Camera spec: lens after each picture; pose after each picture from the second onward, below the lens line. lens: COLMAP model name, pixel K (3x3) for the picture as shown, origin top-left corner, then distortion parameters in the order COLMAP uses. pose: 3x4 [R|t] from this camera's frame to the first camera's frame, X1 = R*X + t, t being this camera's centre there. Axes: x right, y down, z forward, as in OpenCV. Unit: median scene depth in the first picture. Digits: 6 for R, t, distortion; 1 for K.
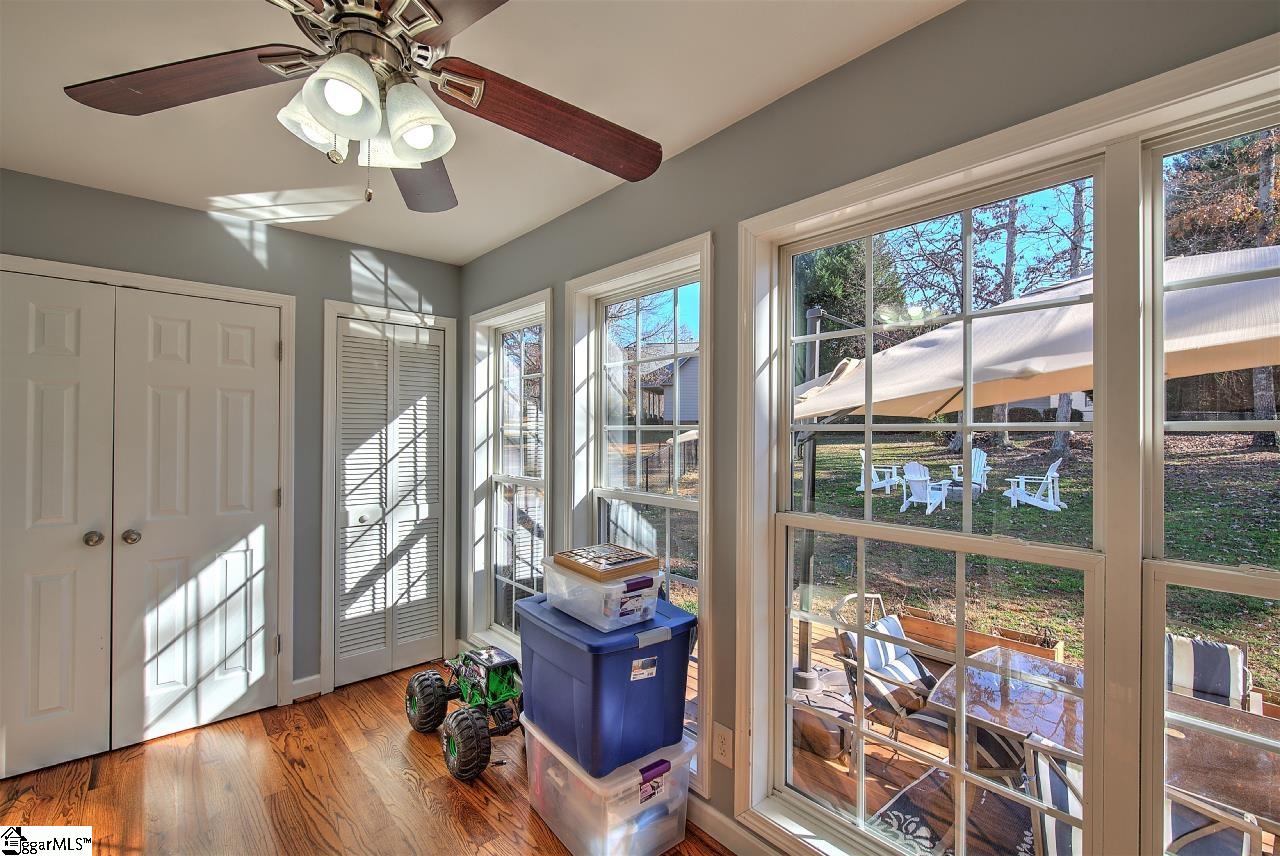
lens RADIAL K [[543.8, 0, 637.7], [0, 543.8, 429.3], [0, 0, 1]] dist [-0.006561, 0.000285]
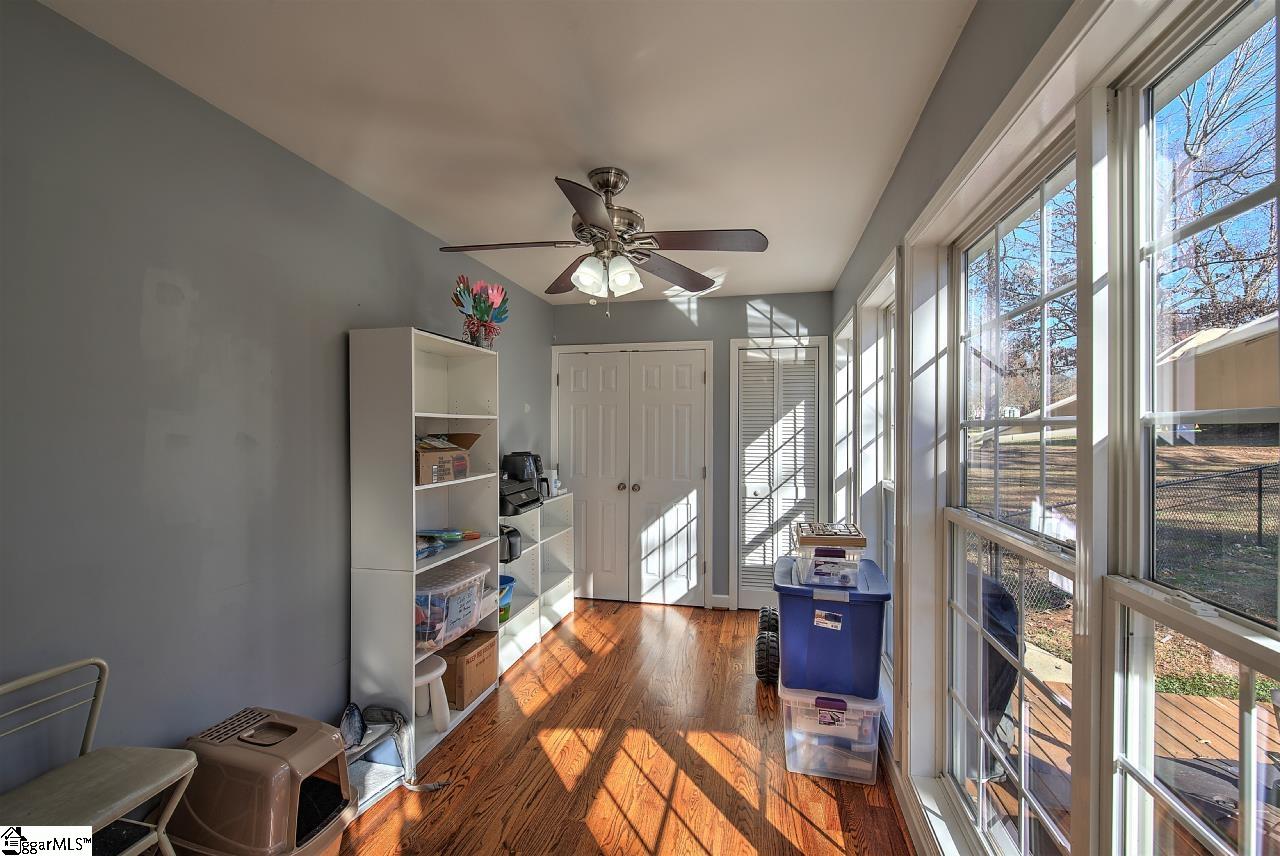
lens RADIAL K [[543.8, 0, 646.0], [0, 543.8, 430.5], [0, 0, 1]] dist [-0.006561, 0.000285]
pose [[0.585495, -0.003094, -0.810670, 0.465088], [0.007643, 0.999969, 0.001704, 0.001665], [0.810640, -0.007193, 0.585501, -0.035809]]
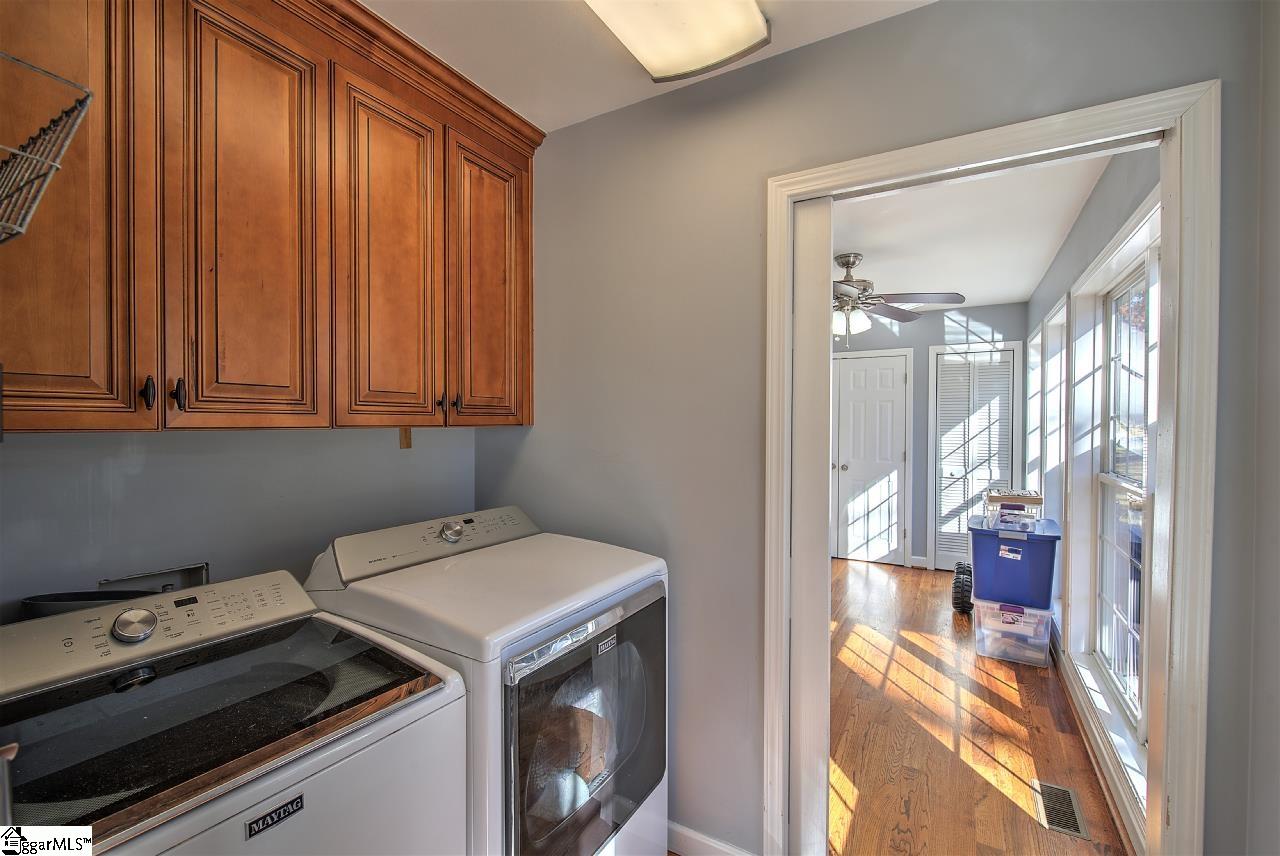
lens RADIAL K [[543.8, 0, 639.4], [0, 543.8, 426.0], [0, 0, 1]] dist [-0.006561, 0.000285]
pose [[0.302974, 0.004196, -0.952990, 0.804209], [0.006013, 0.999962, 0.006314, 0.003061], [0.952980, -0.007644, 0.302937, -0.420127]]
